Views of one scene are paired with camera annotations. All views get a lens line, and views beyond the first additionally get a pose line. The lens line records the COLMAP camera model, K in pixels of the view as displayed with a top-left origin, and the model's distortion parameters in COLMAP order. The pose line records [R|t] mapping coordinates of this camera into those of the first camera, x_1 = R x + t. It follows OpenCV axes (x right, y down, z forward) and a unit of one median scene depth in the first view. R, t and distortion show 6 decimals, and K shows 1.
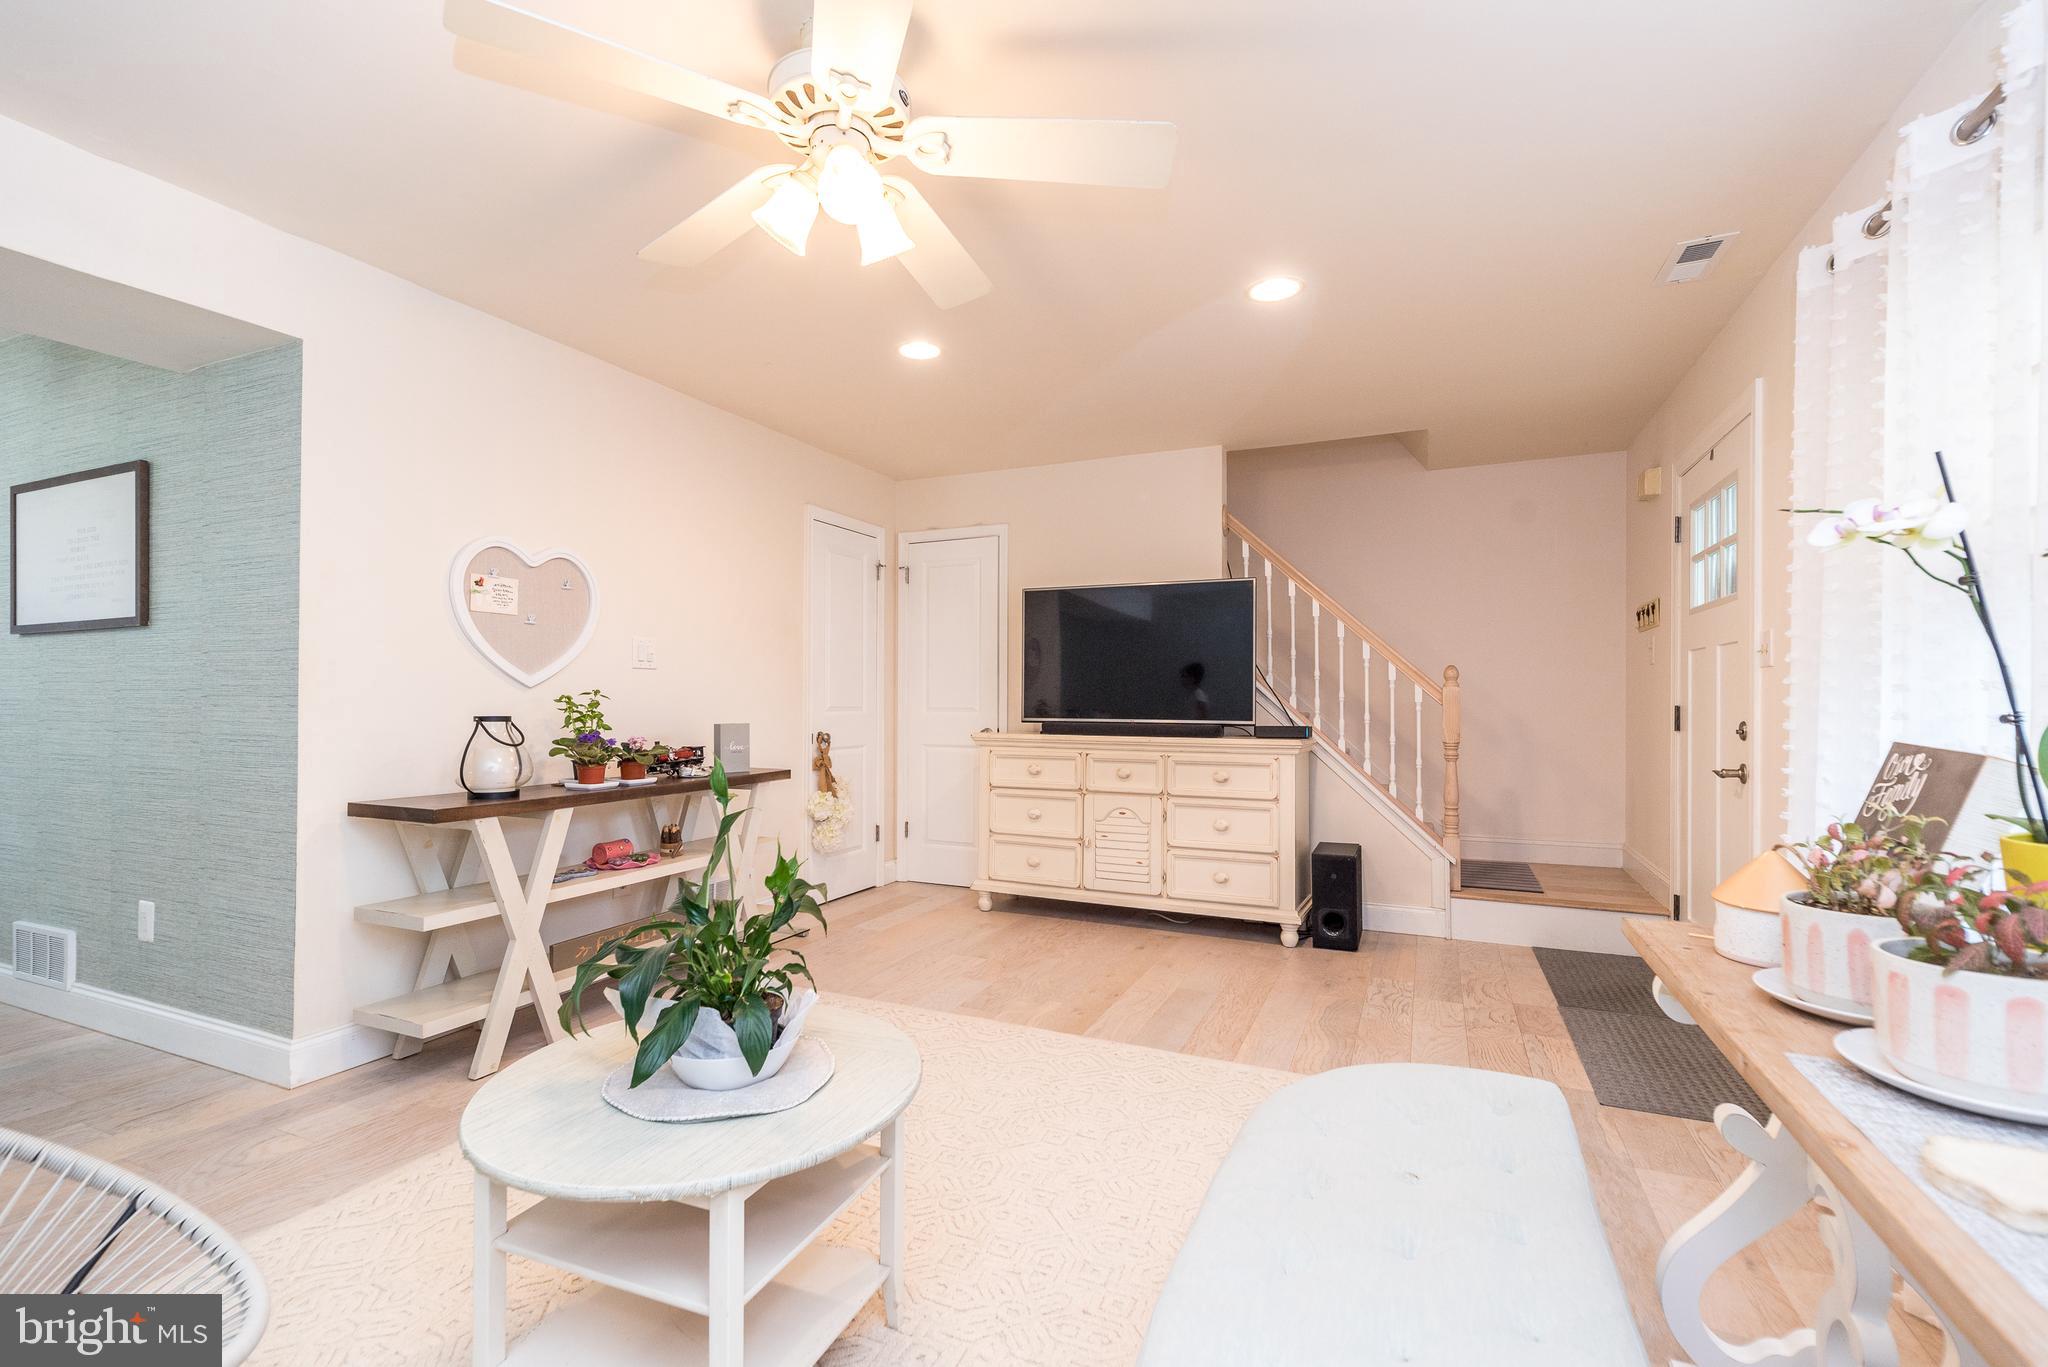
lens RADIAL K [[884.7, 0, 1023.5], [0, 884.7, 689.4], [0, 0, 1]] dist [0.004002, 0.000496]
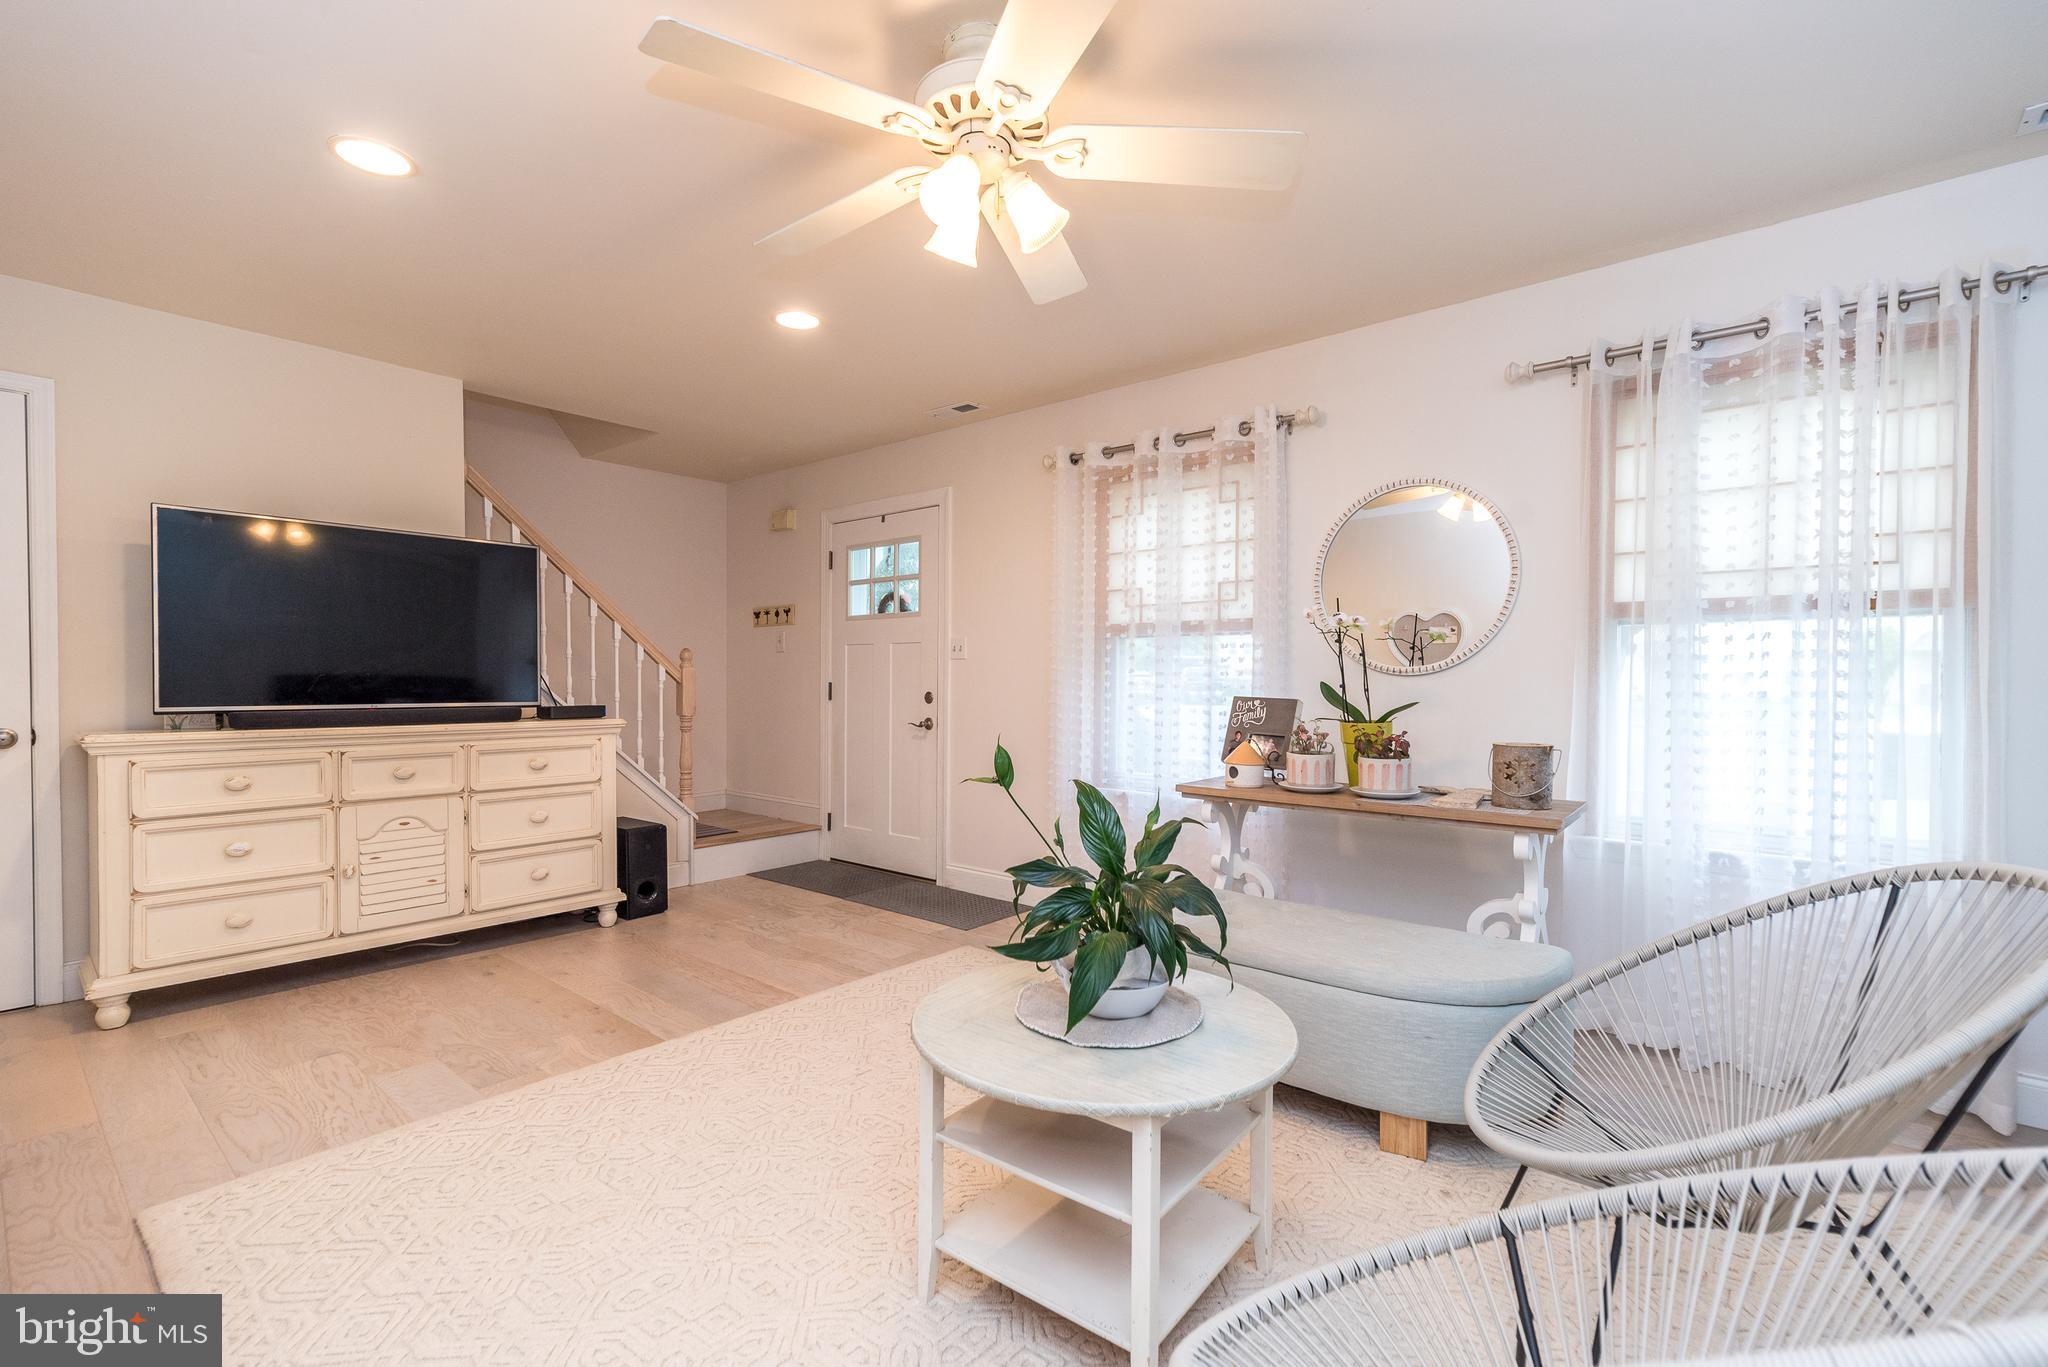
lens RADIAL K [[884.7, 0, 1023.5], [0, 884.7, 689.4], [0, 0, 1]] dist [0.004002, 0.000496]
pose [[0.281333, -0.014515, 0.959501, -0.490732], [-0.014532, 0.999706, 0.019384, -0.002001], [-0.959500, -0.019397, 0.281039, 0.260096]]
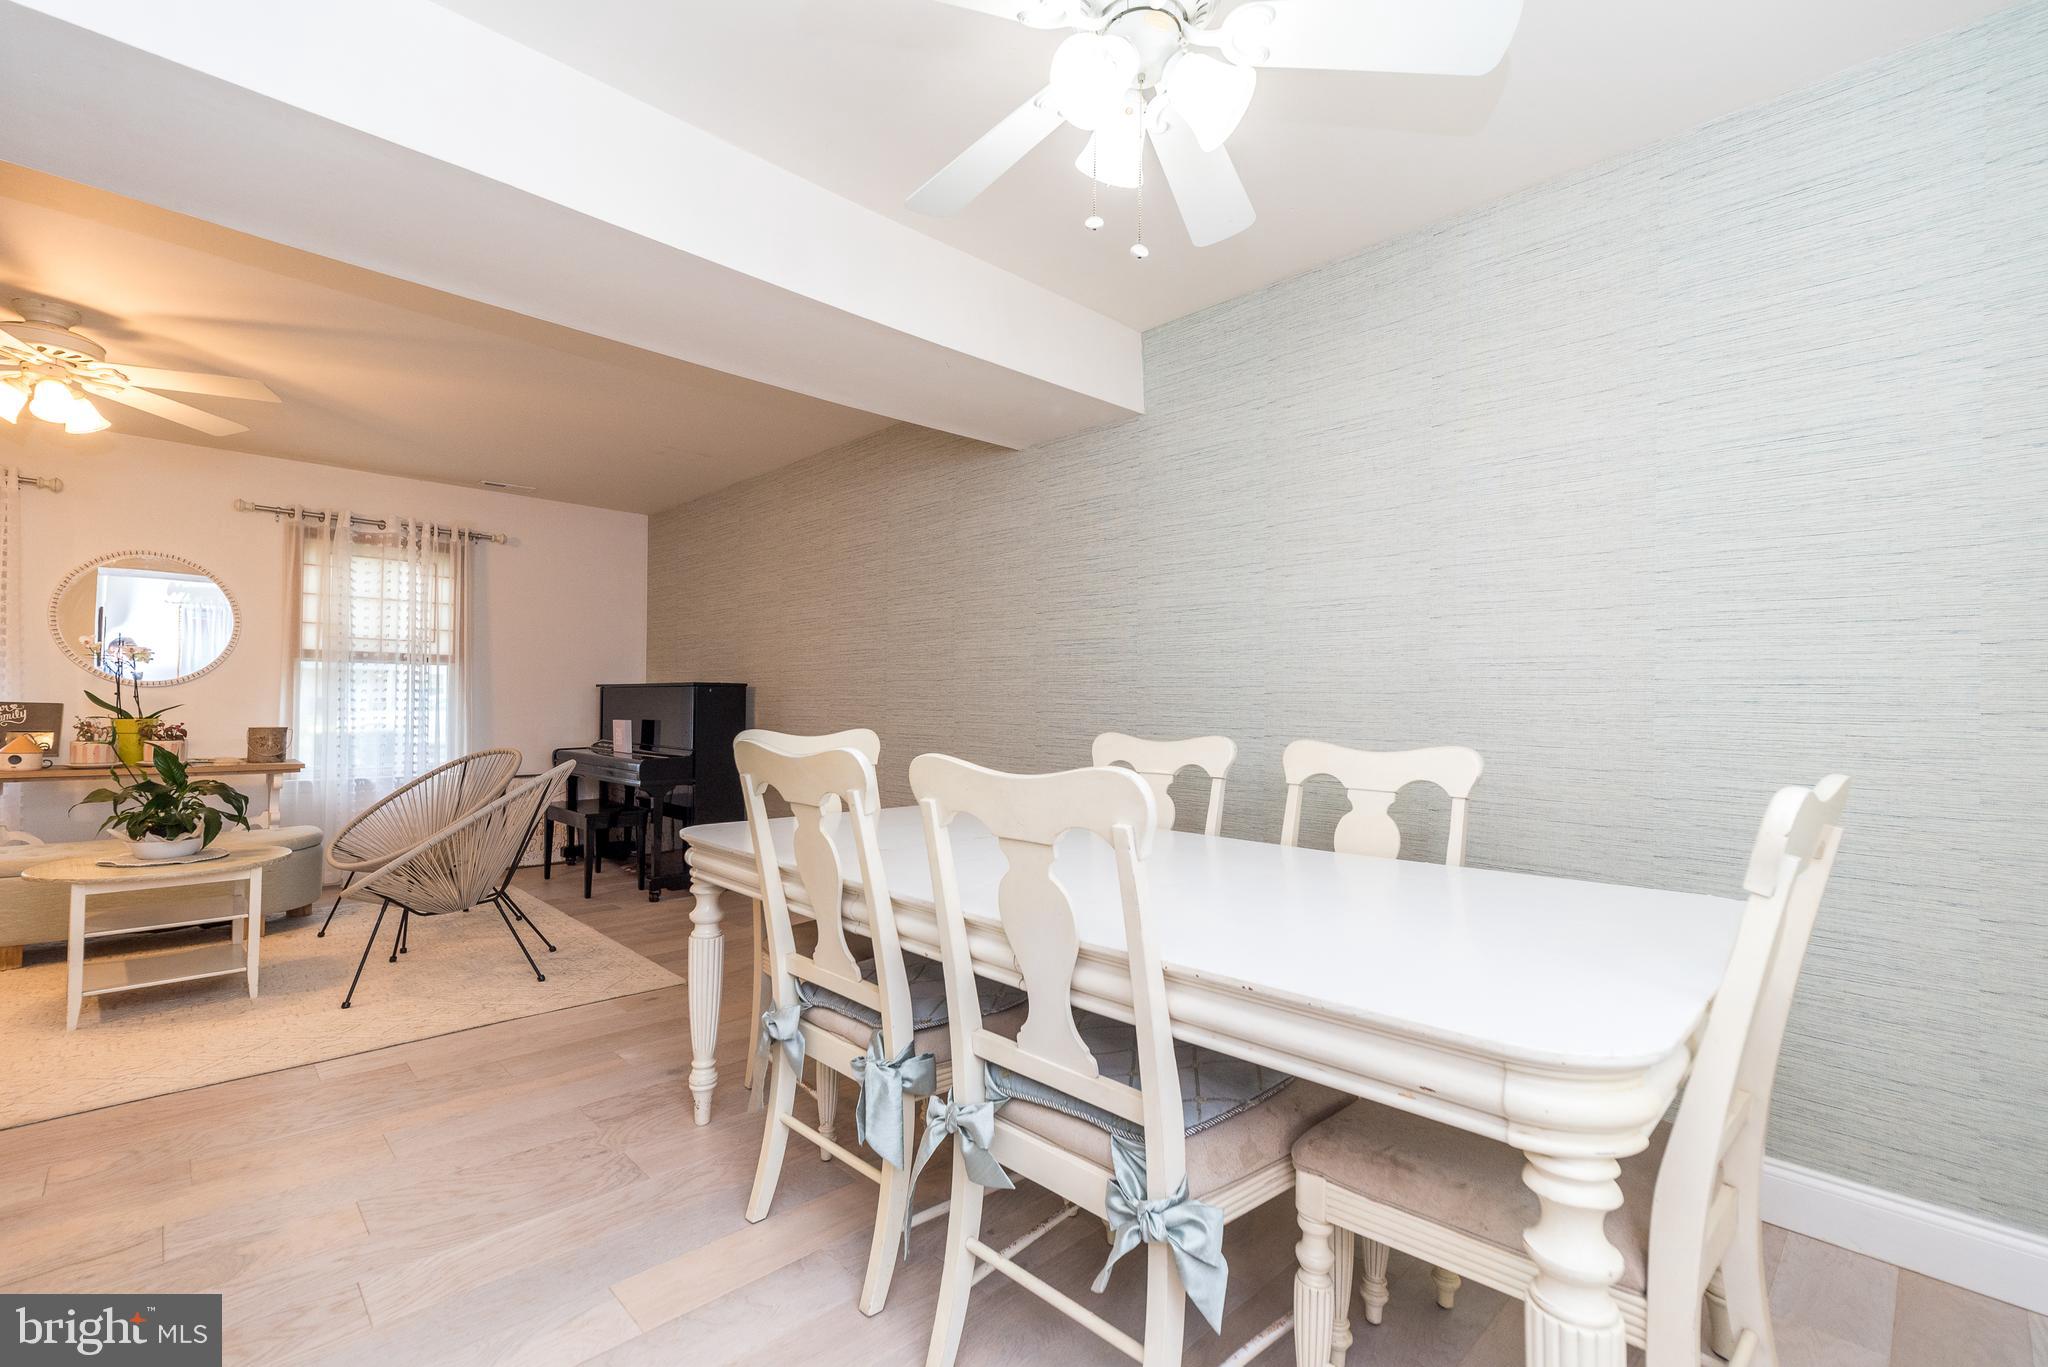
lens RADIAL K [[892.0, 0, 1023.6], [0, 892.0, 689.3], [0, 0, 1]] dist [0.005832, 0.000300]
pose [[-0.929467, -0.007205, 0.368834, -1.076423], [-0.018927, 0.999424, -0.028172, 0.009735], [-0.368418, -0.033166, -0.929068, 0.784343]]
